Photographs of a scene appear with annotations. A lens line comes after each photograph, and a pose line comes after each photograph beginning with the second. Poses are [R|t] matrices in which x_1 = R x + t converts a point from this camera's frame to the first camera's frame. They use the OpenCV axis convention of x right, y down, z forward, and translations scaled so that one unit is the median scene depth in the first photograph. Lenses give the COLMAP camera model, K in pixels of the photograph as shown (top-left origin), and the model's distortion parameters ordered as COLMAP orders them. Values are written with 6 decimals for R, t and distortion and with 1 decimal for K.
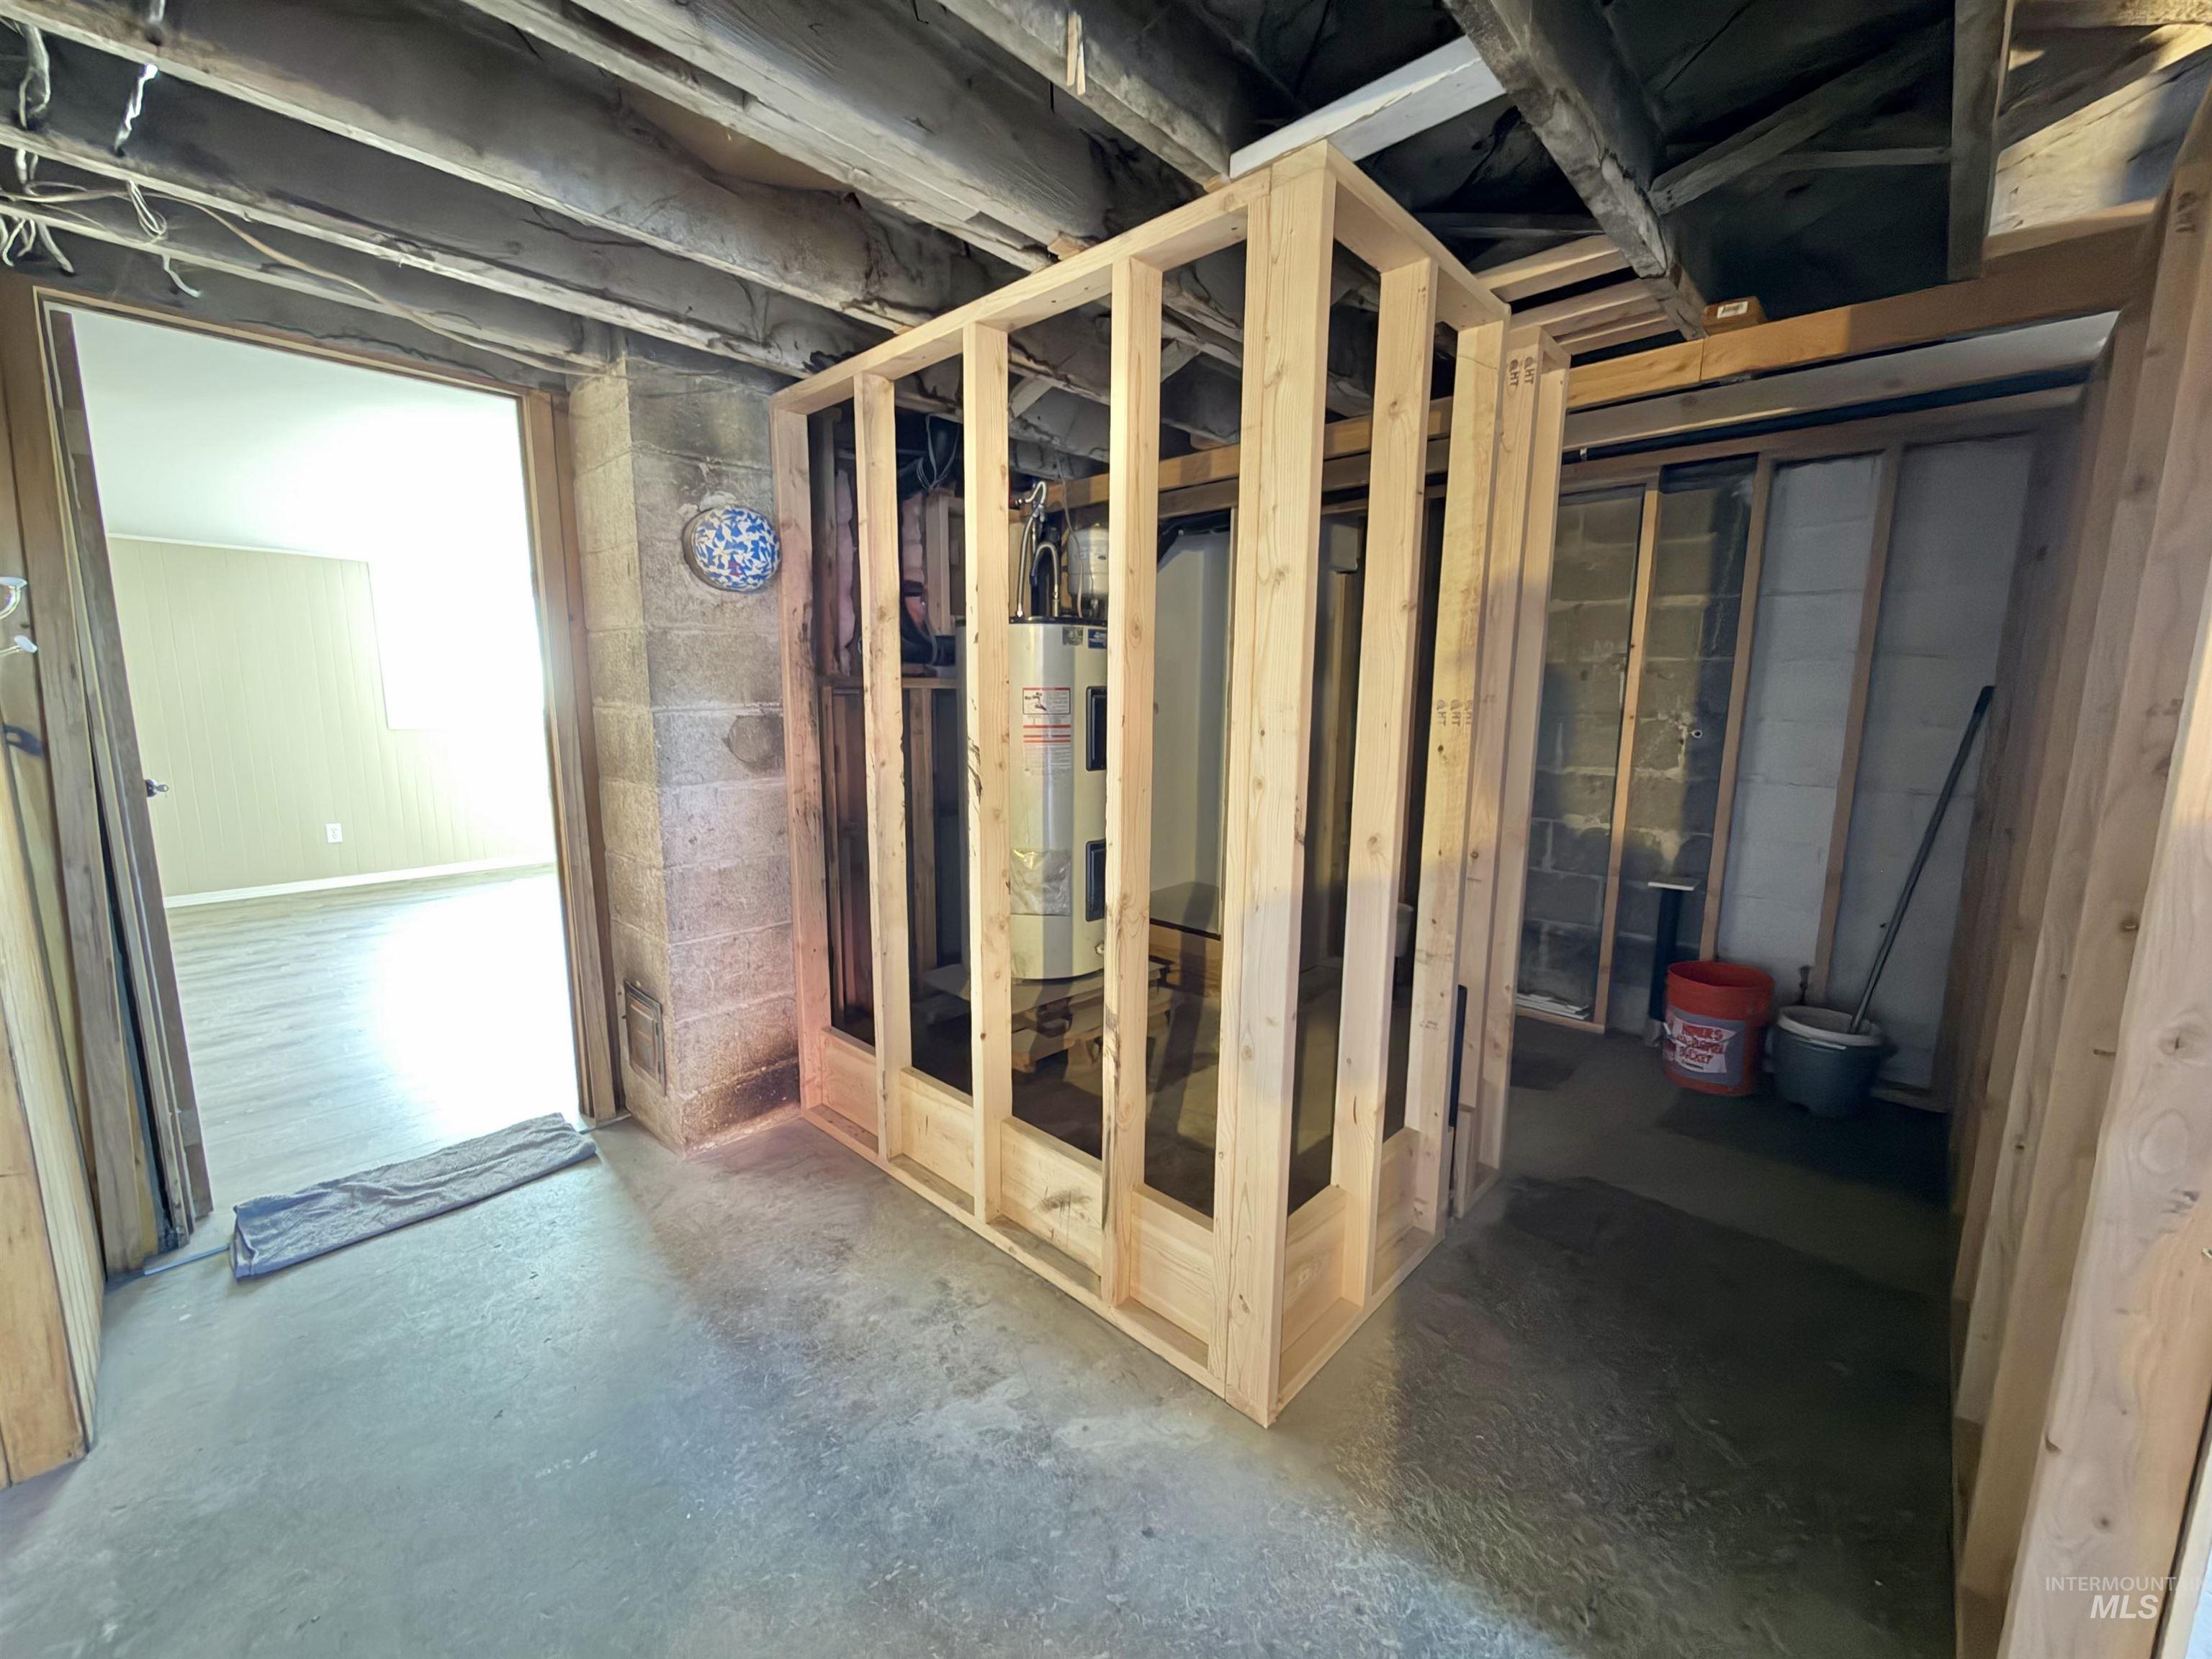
lens RADIAL K [[883.1, 0, 1104.6], [0, 883.1, 825.6], [0, 0, 1]] dist [0.004659, -0.000612]
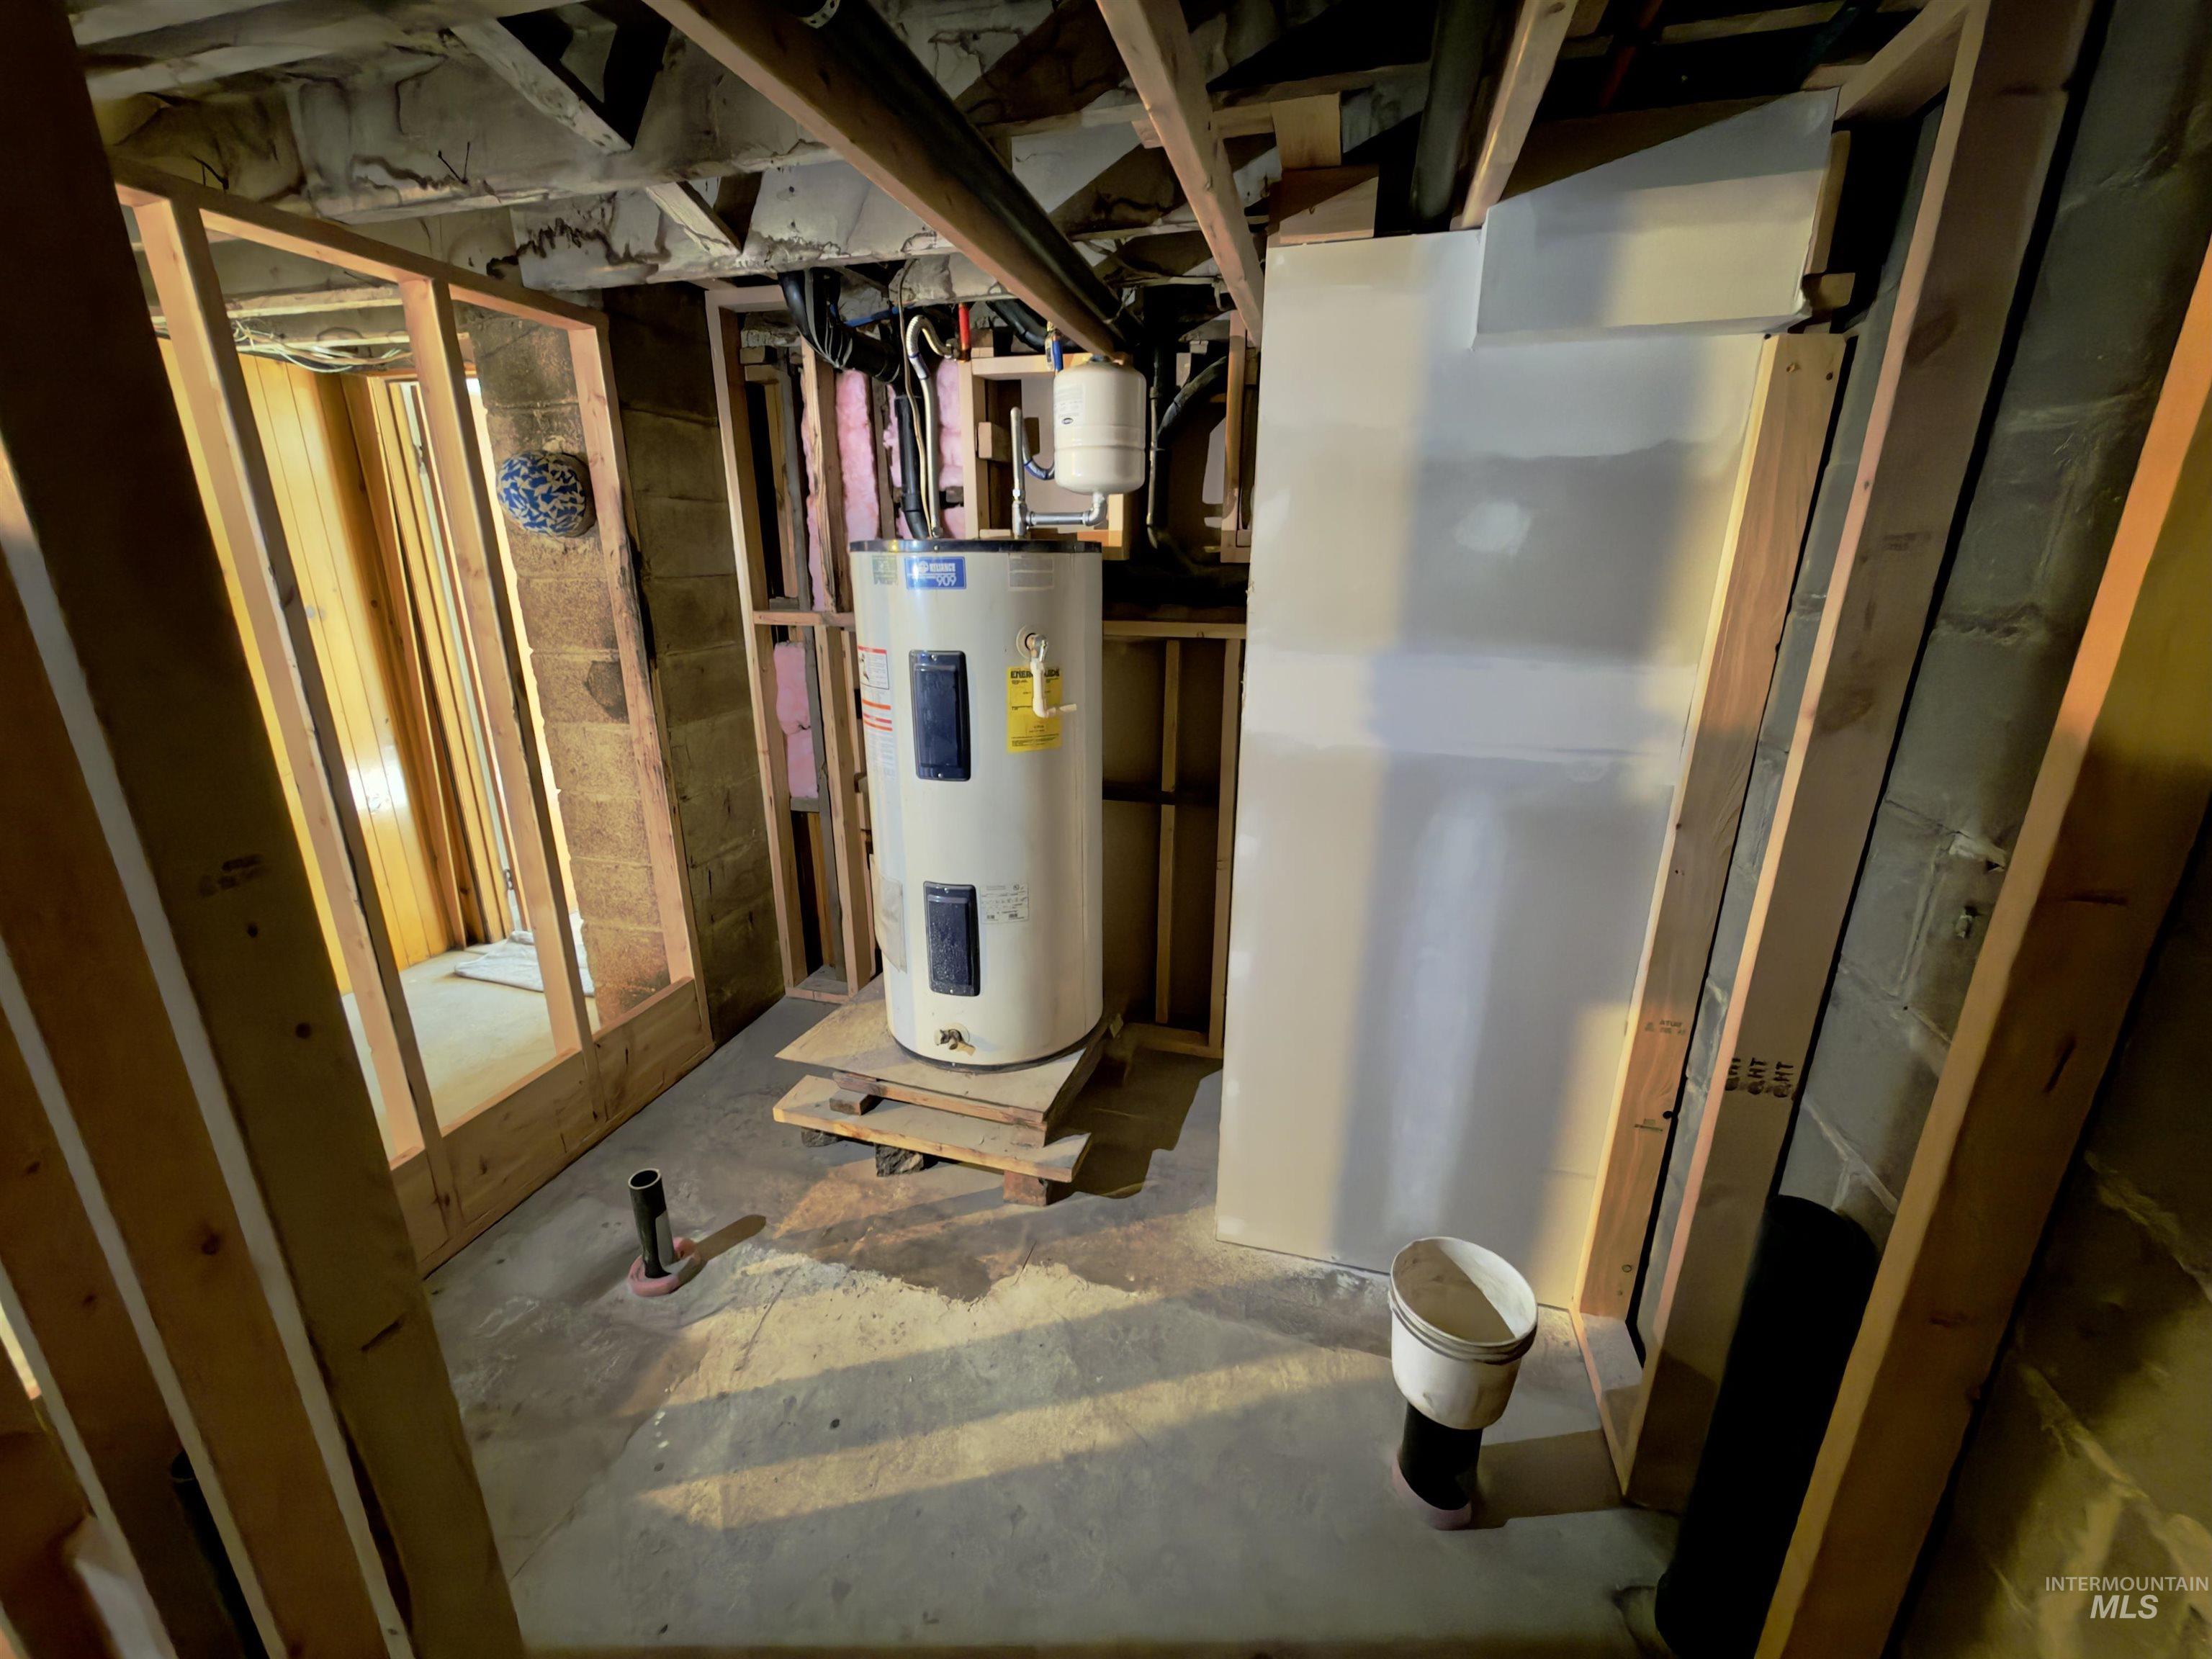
lens RADIAL K [[883.1, 0, 1104.6], [0, 883.1, 825.6], [0, 0, 1]] dist [0.004659, -0.000612]
pose [[0.465358, 0.254088, -0.847869, 0.834351], [-0.131256, 0.967130, 0.217787, -0.256124], [0.875336, 0.009939, 0.483412, 1.087261]]
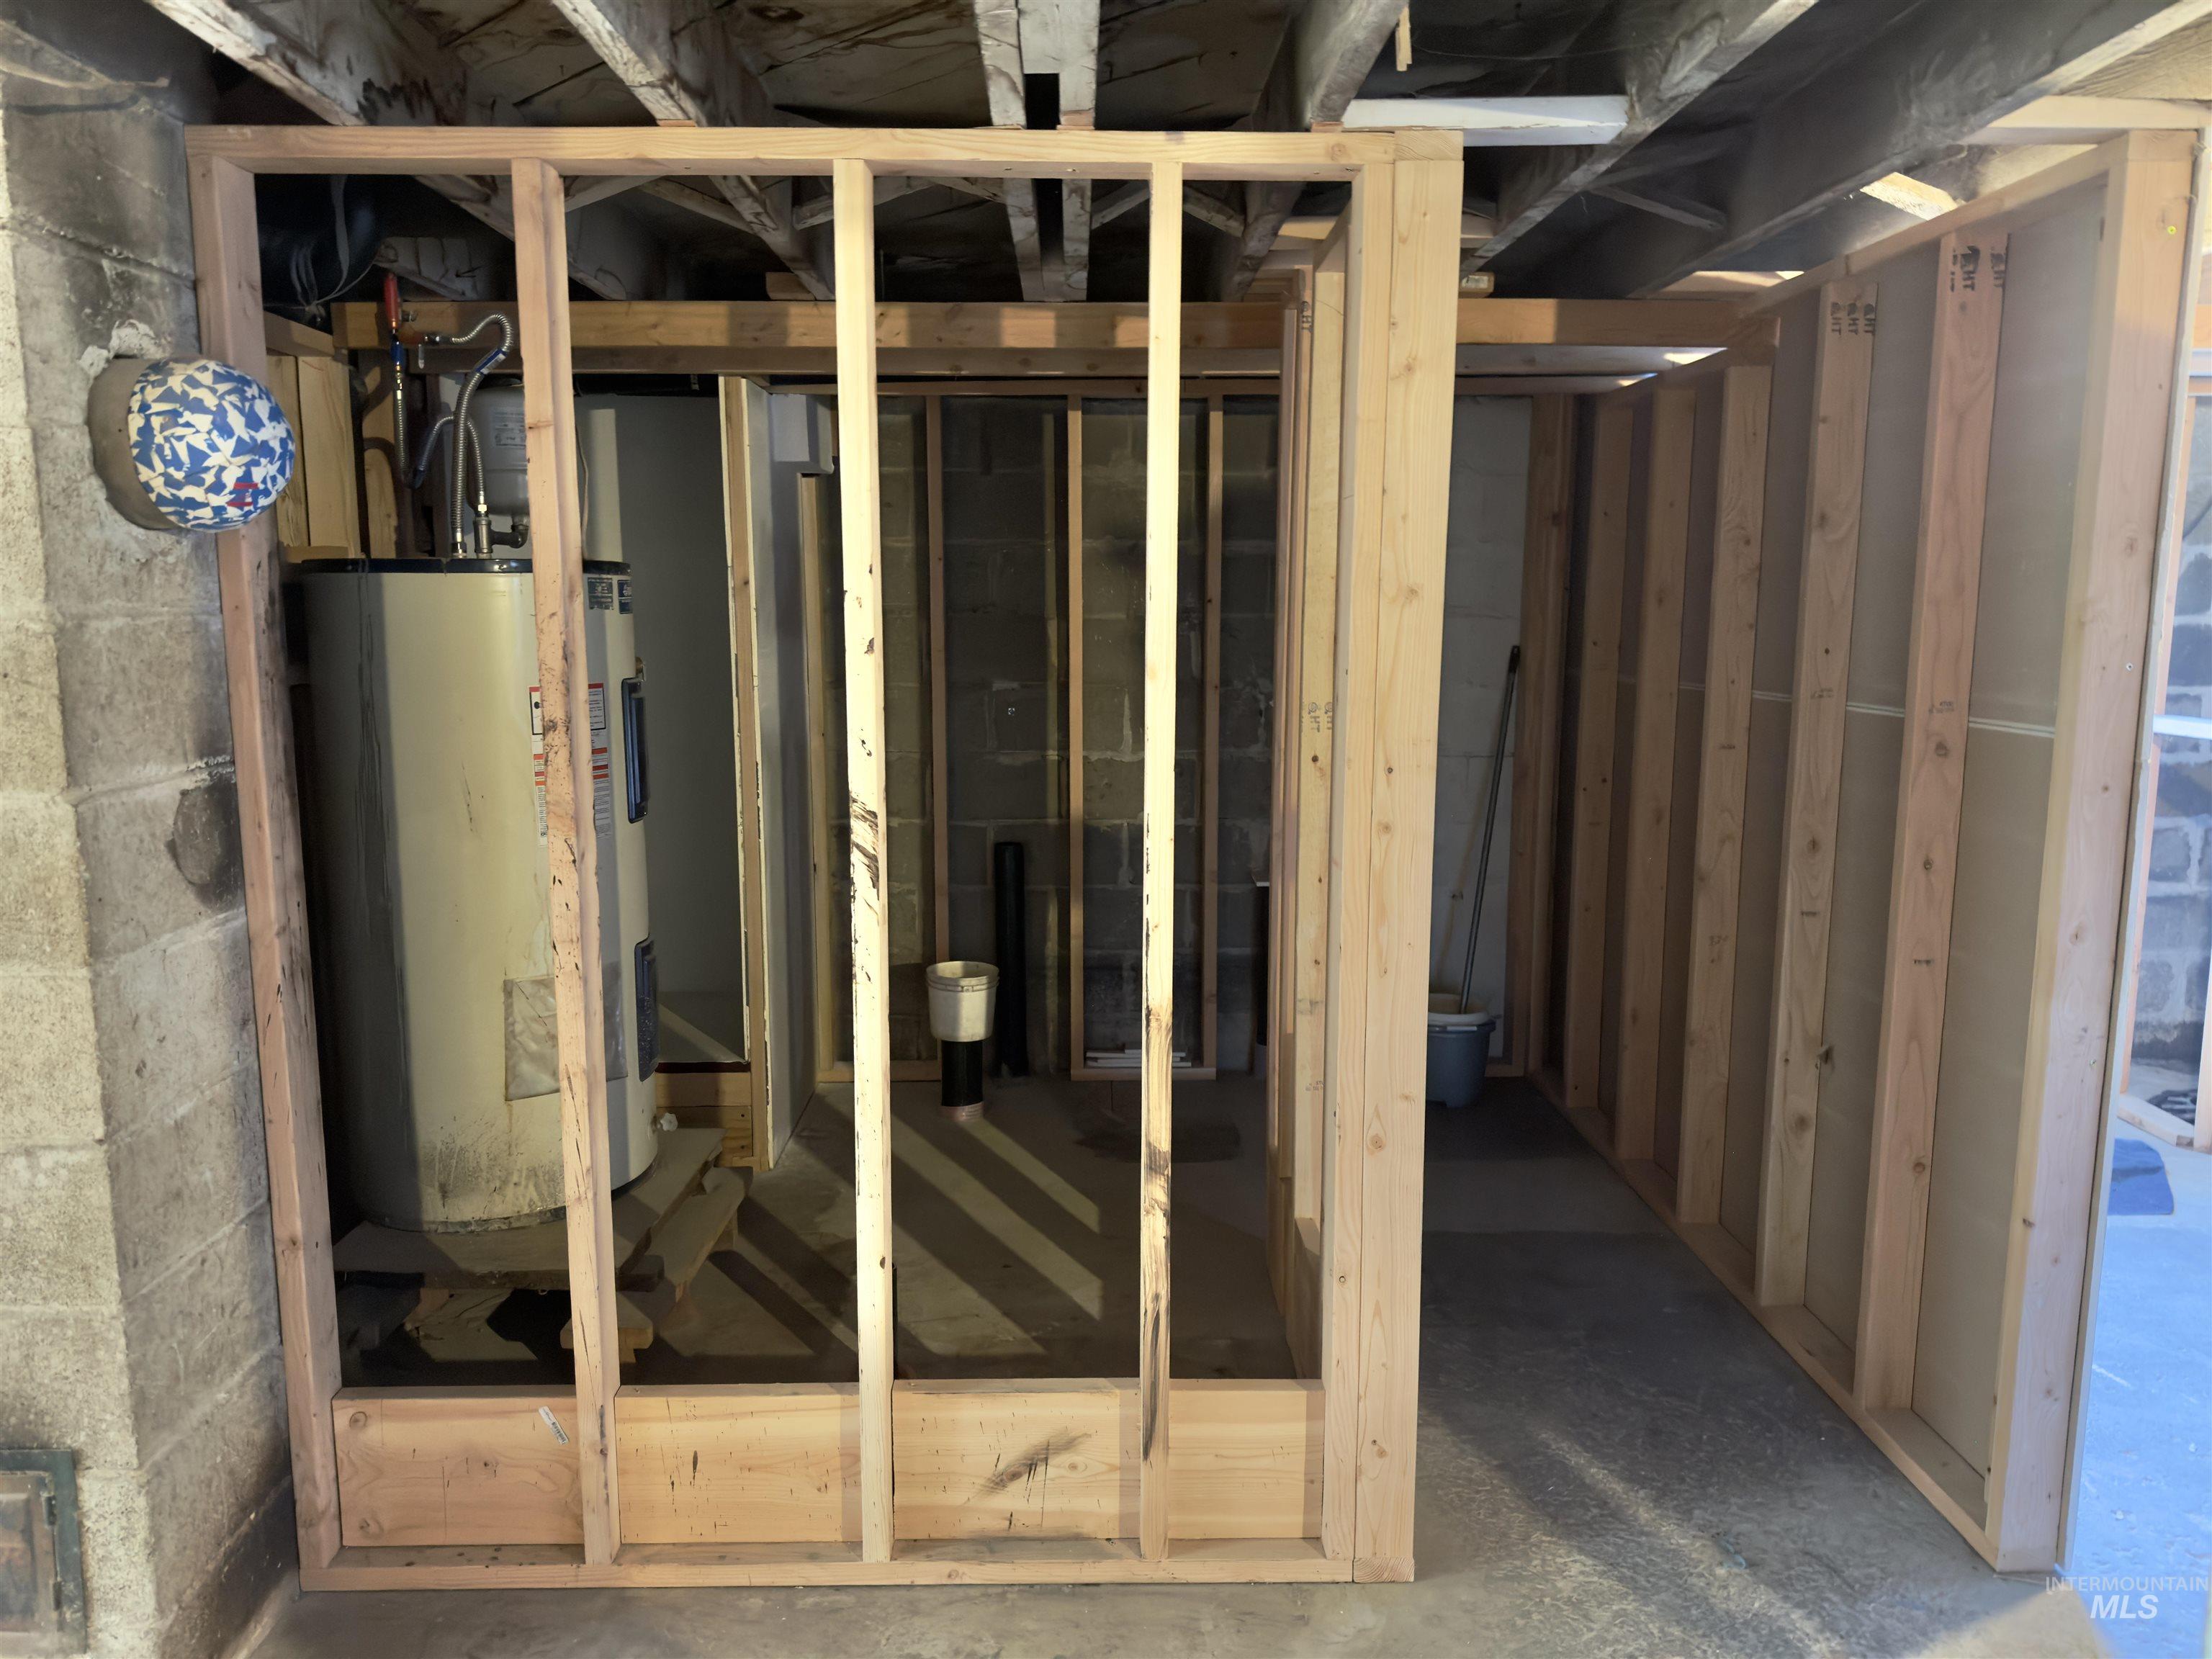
lens RADIAL K [[1555.4, 0, 1103.8], [0, 1555.4, 832.2], [0, 0, 1]] dist [0.030231, -0.040566]
pose [[0.717196, -0.109571, 0.688204, -0.677970], [0.110194, 0.992968, 0.043257, -0.089227], [-0.688104, 0.044813, 0.724227, 0.059562]]
